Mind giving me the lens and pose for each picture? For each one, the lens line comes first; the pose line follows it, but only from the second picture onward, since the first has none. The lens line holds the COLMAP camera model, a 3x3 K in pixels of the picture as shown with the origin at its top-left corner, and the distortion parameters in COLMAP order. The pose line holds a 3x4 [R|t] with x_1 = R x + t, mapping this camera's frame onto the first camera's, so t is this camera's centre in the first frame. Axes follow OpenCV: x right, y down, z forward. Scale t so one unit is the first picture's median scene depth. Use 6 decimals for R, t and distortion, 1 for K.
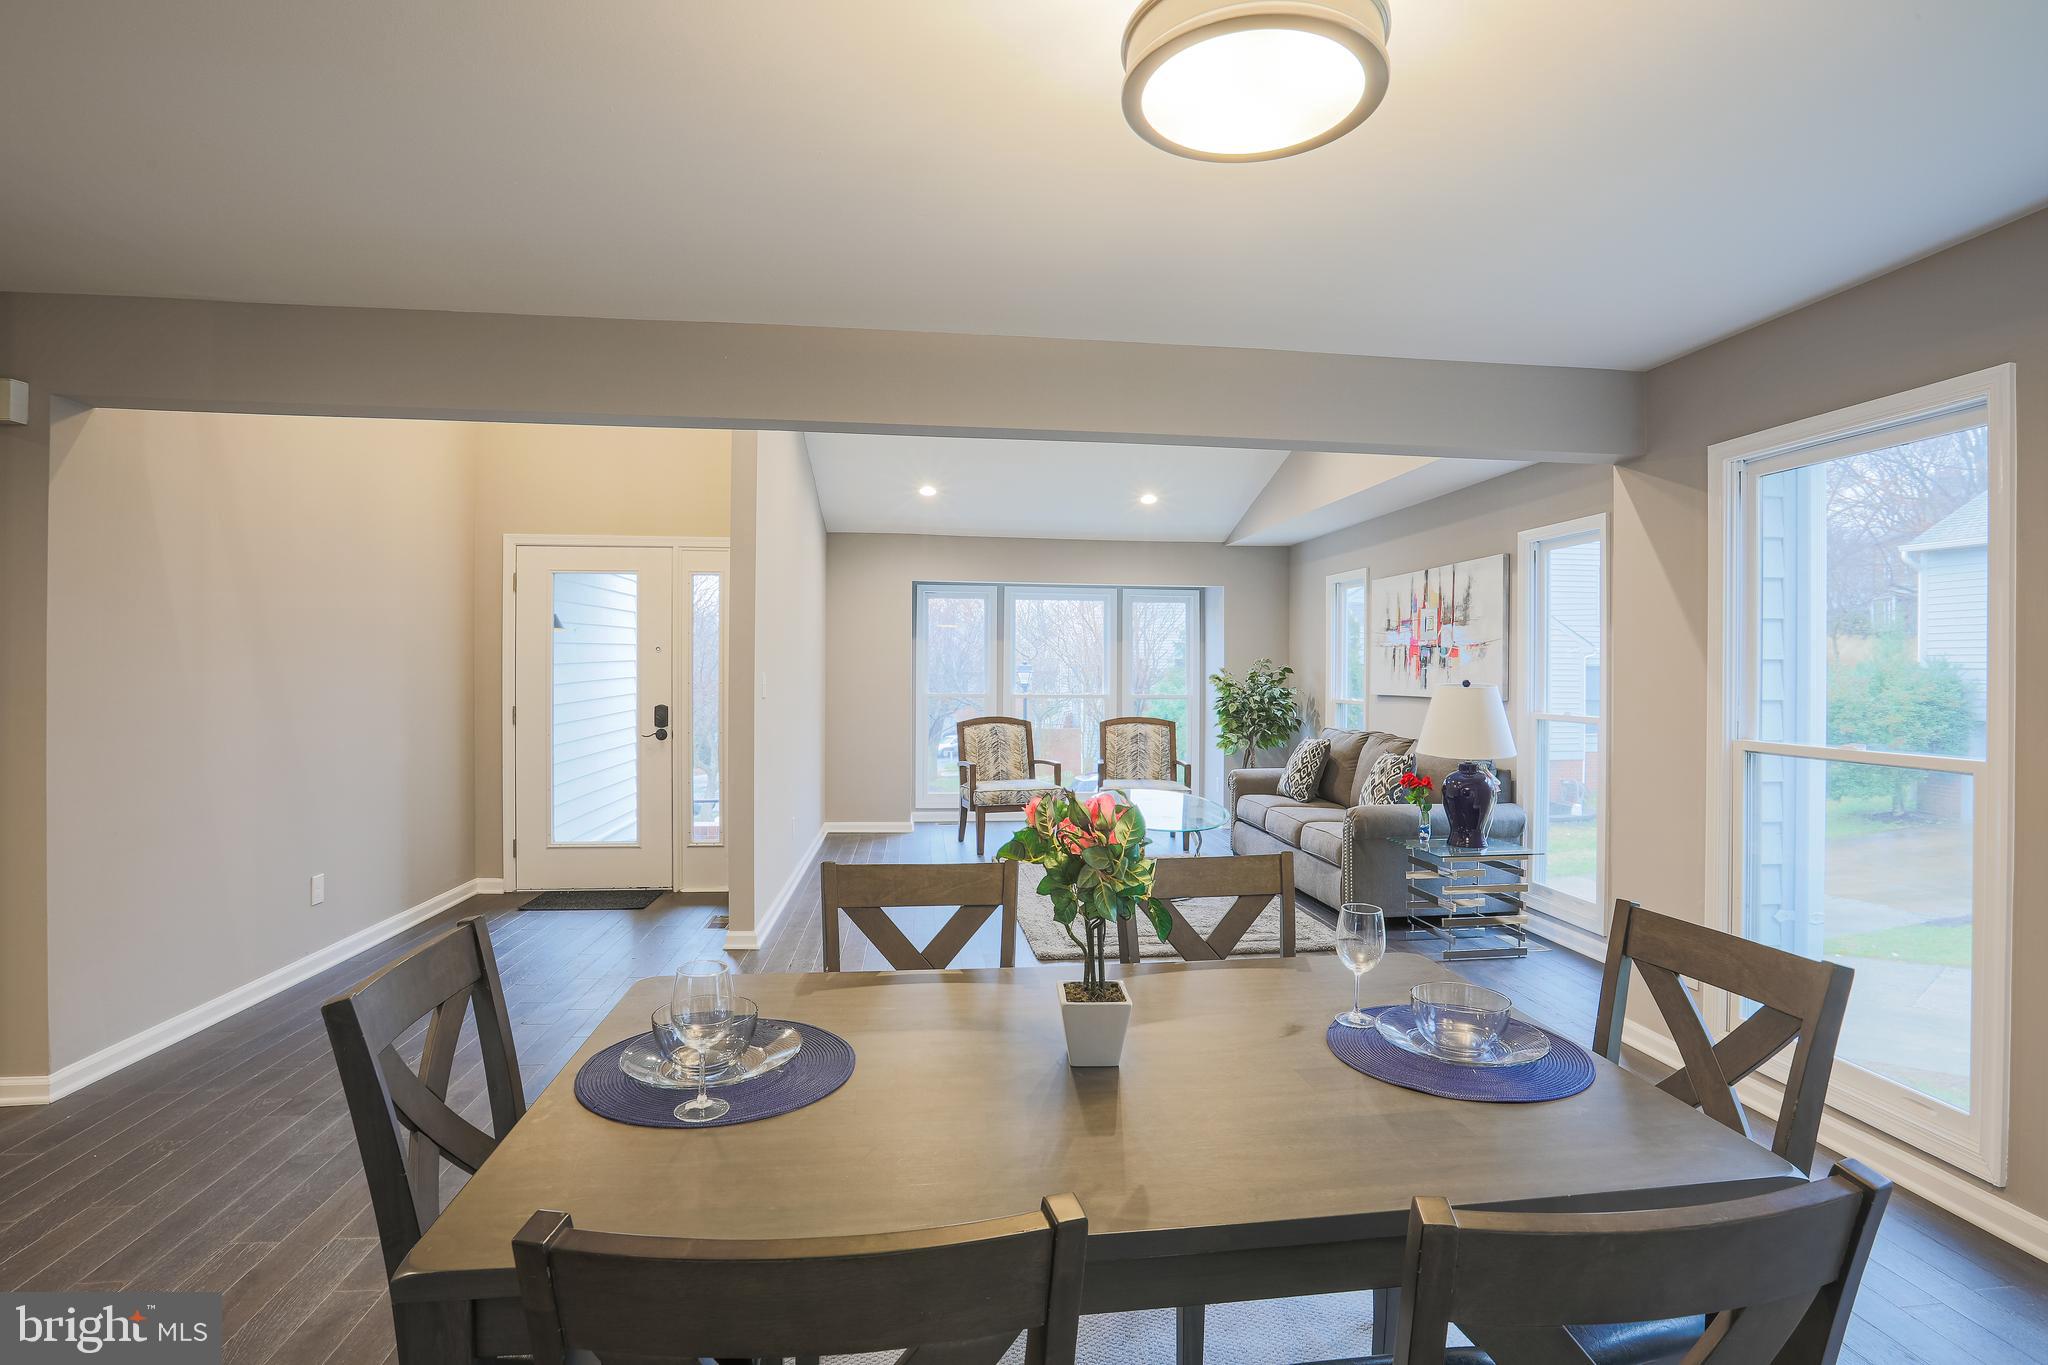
lens RADIAL K [[1001.1, 0, 1050.7], [0, 1001.1, 670.8], [0, 0, 1]] dist [-0.056113, 0.019297]
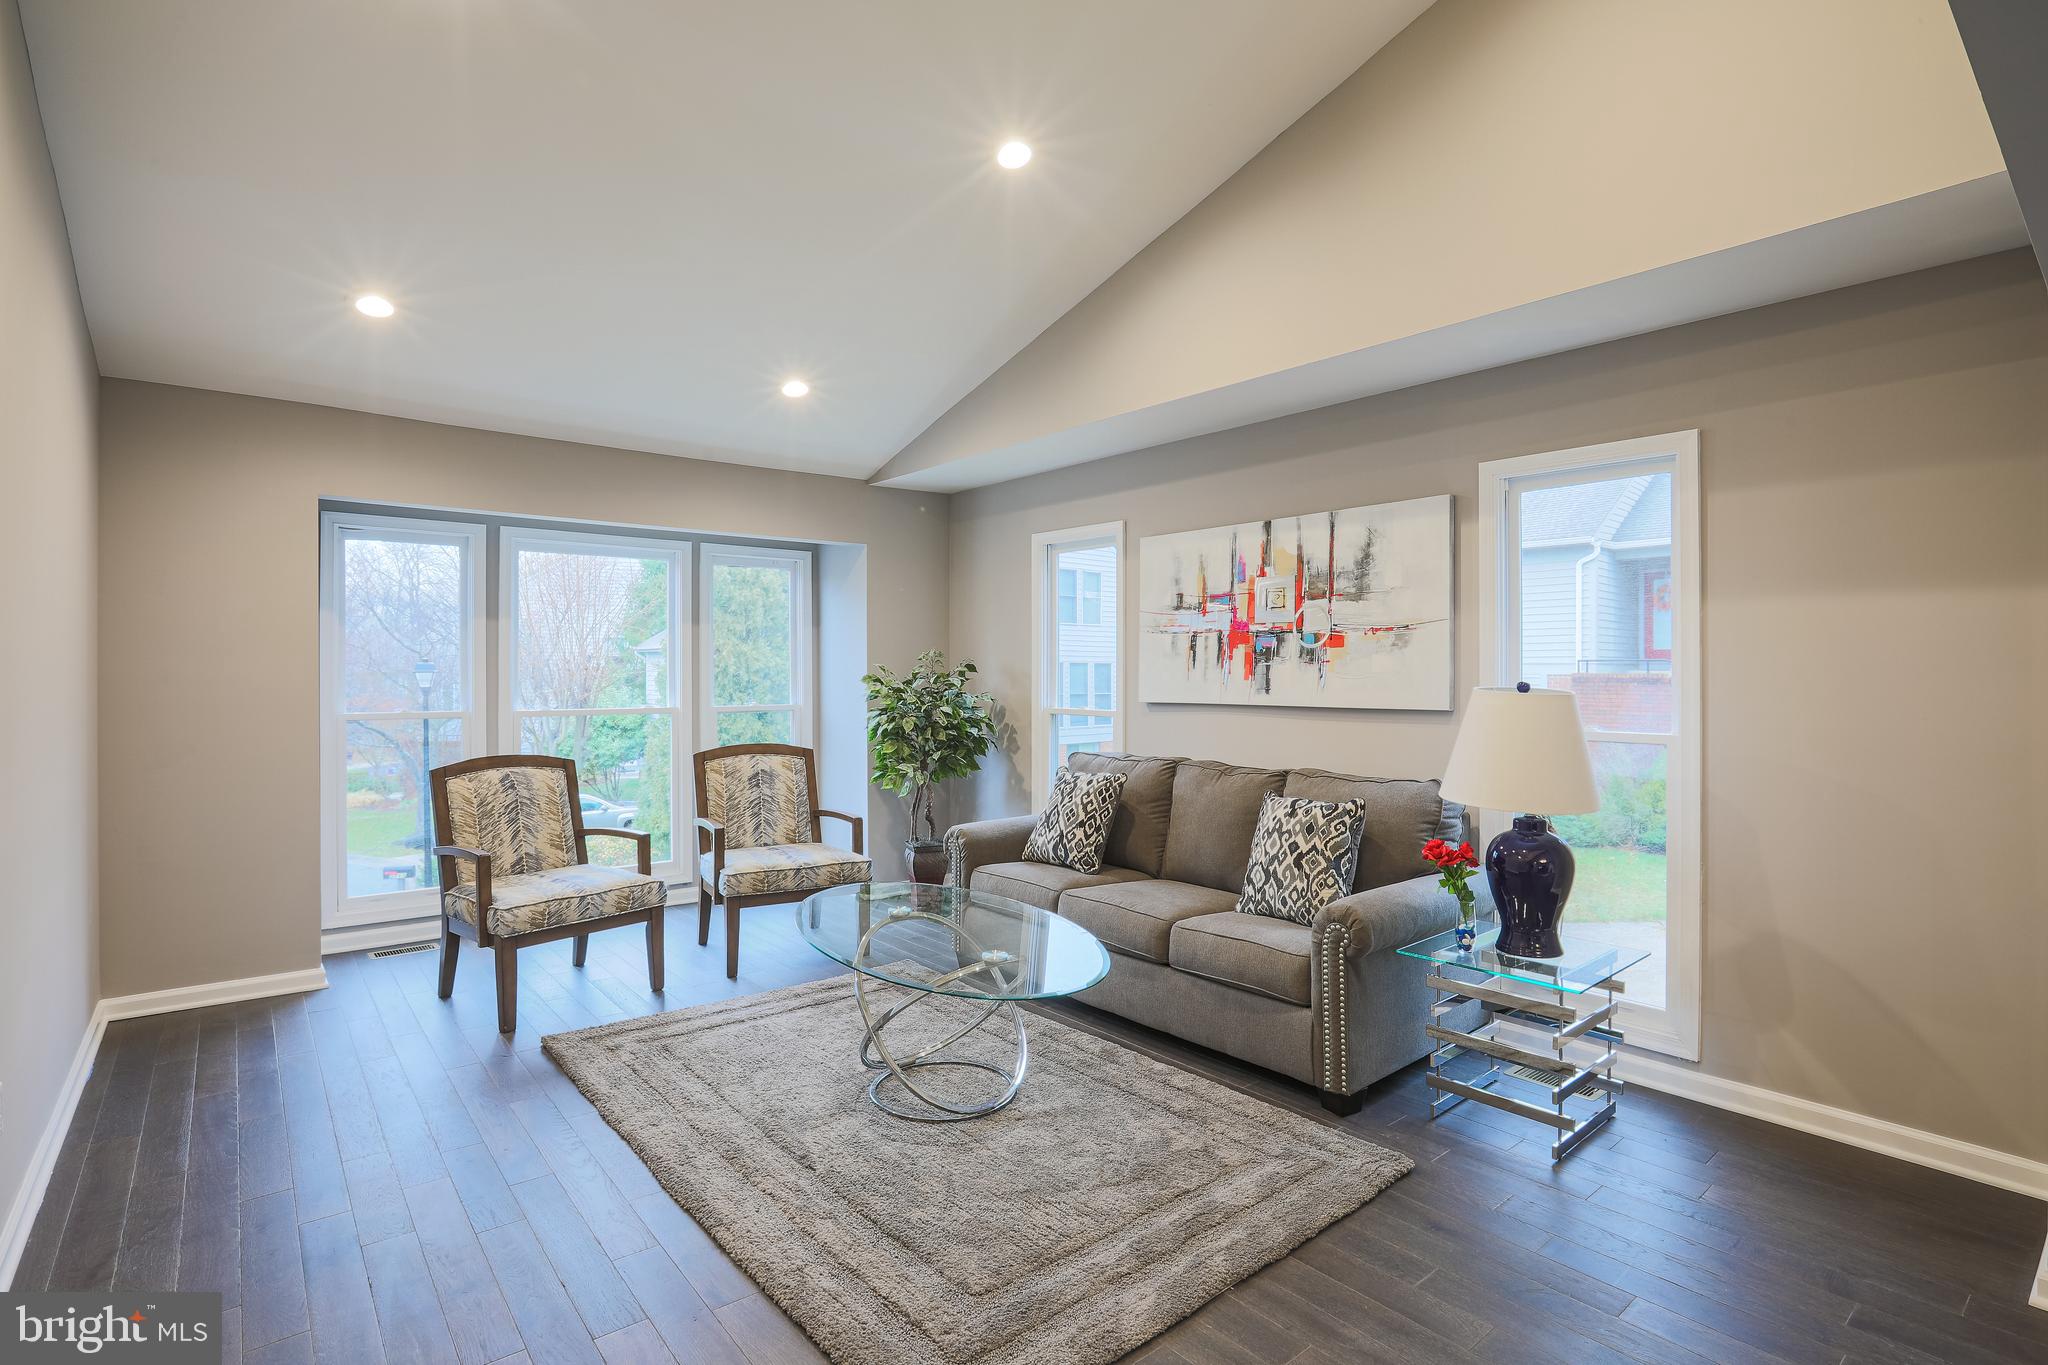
lens RADIAL K [[1001.1, 0, 1033.7], [0, 1001.1, 670.5], [0, 0, 1]] dist [-0.056113, 0.019297]
pose [[0.846201, -0.006534, 0.532823, -0.123732], [0.005616, 0.999979, 0.003345, -0.000966], [-0.532834, 0.000161, 0.846220, 0.486796]]
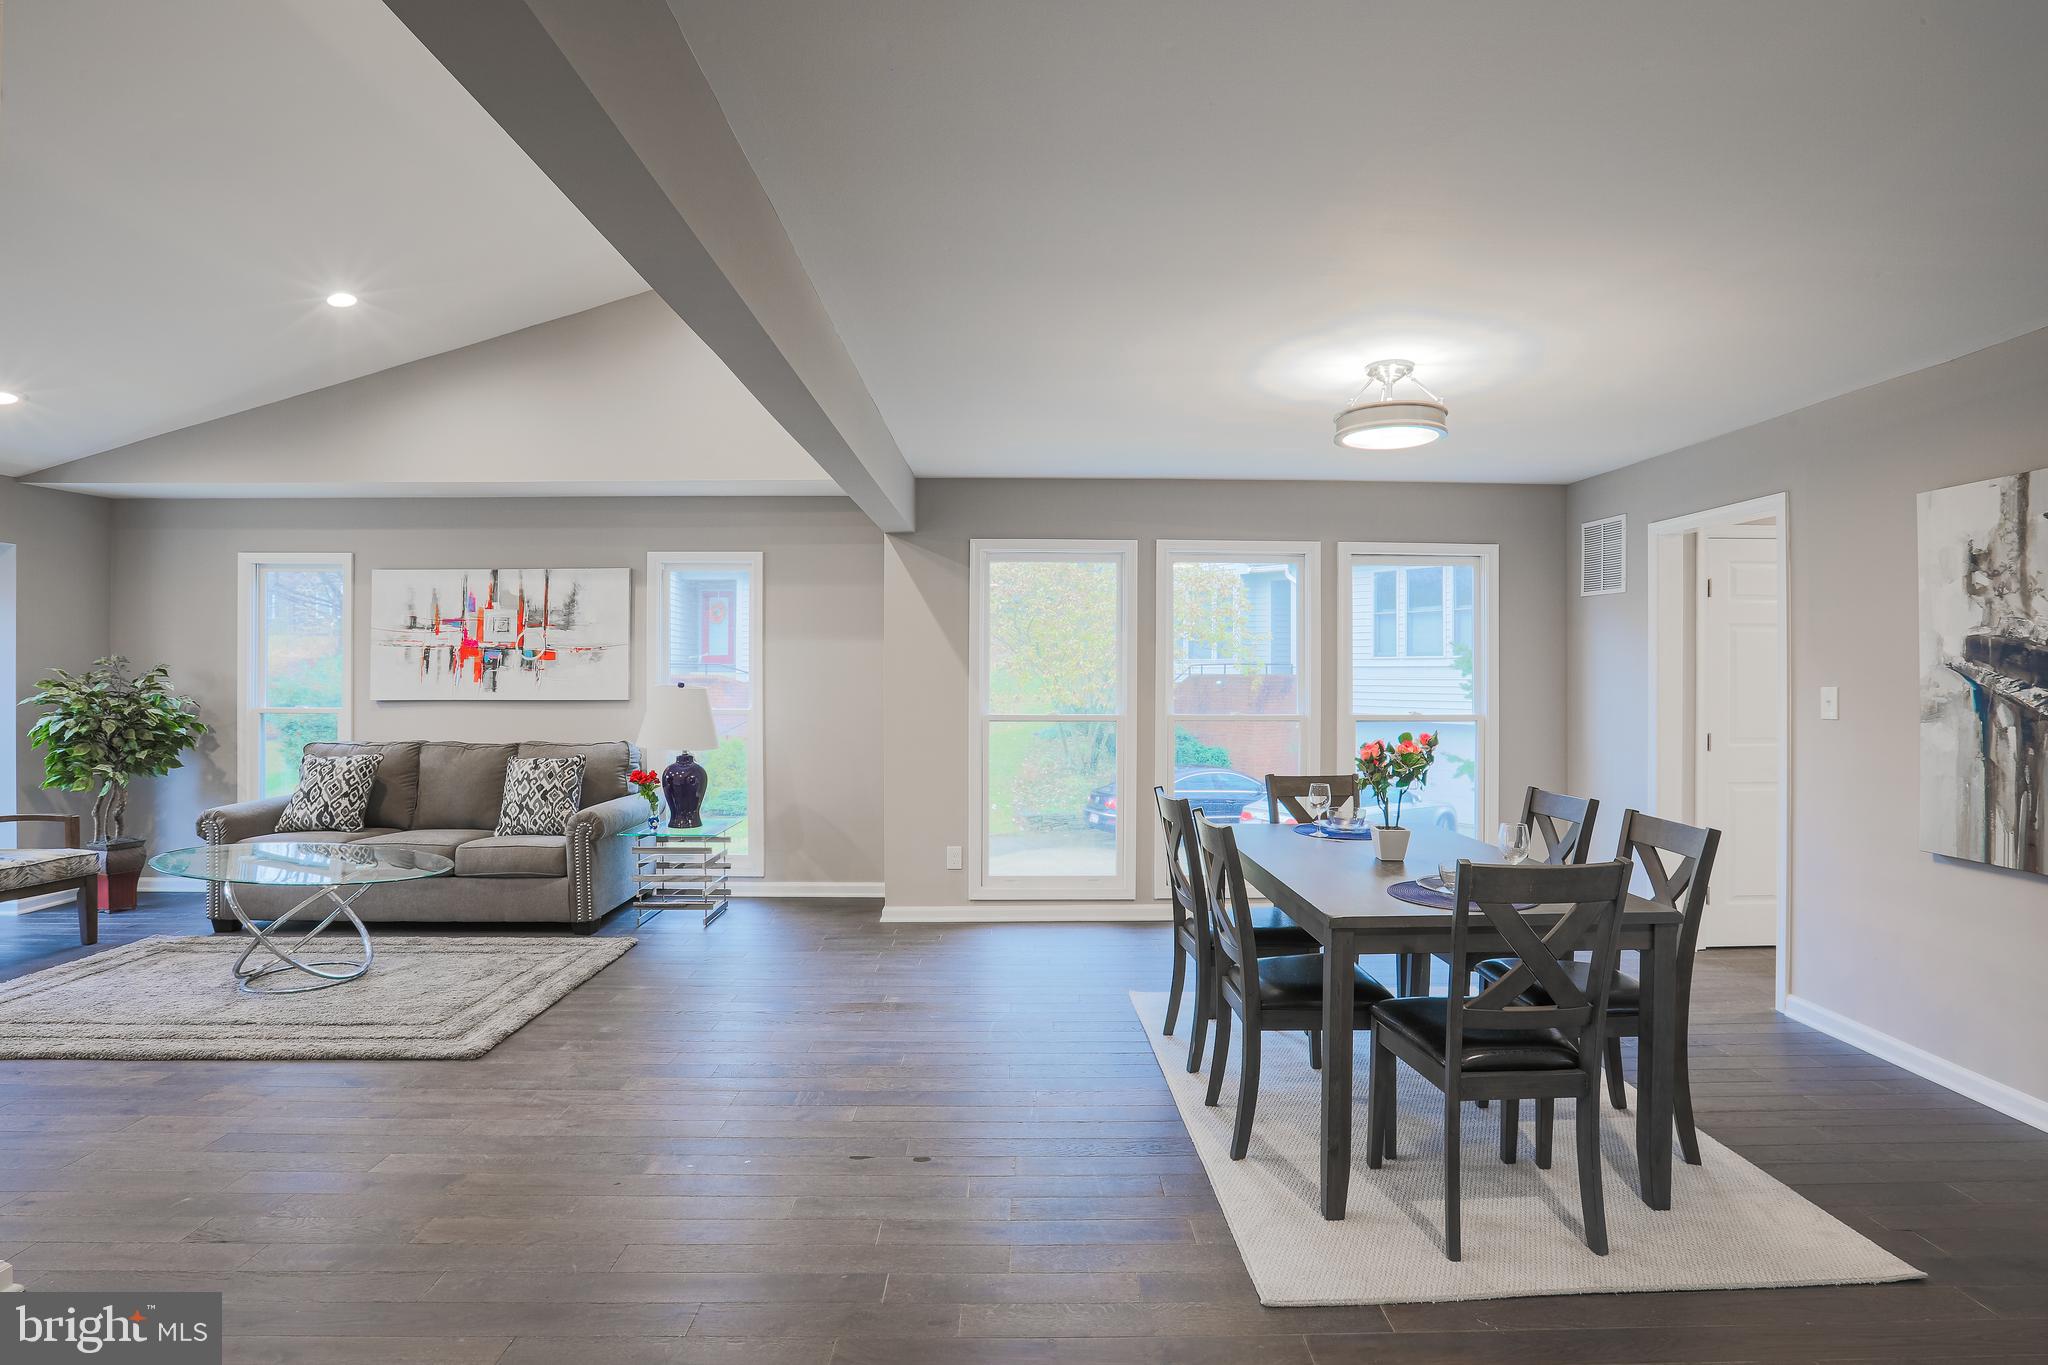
lens RADIAL K [[1001.1, 0, 1049.6], [0, 1001.1, 671.0], [0, 0, 1]] dist [-0.056113, 0.019297]
pose [[0.106387, -0.006223, 0.994305, -0.509256], [-0.000798, 0.999980, 0.006344, -0.008343], [-0.994324, -0.001468, 0.106380, 0.345303]]
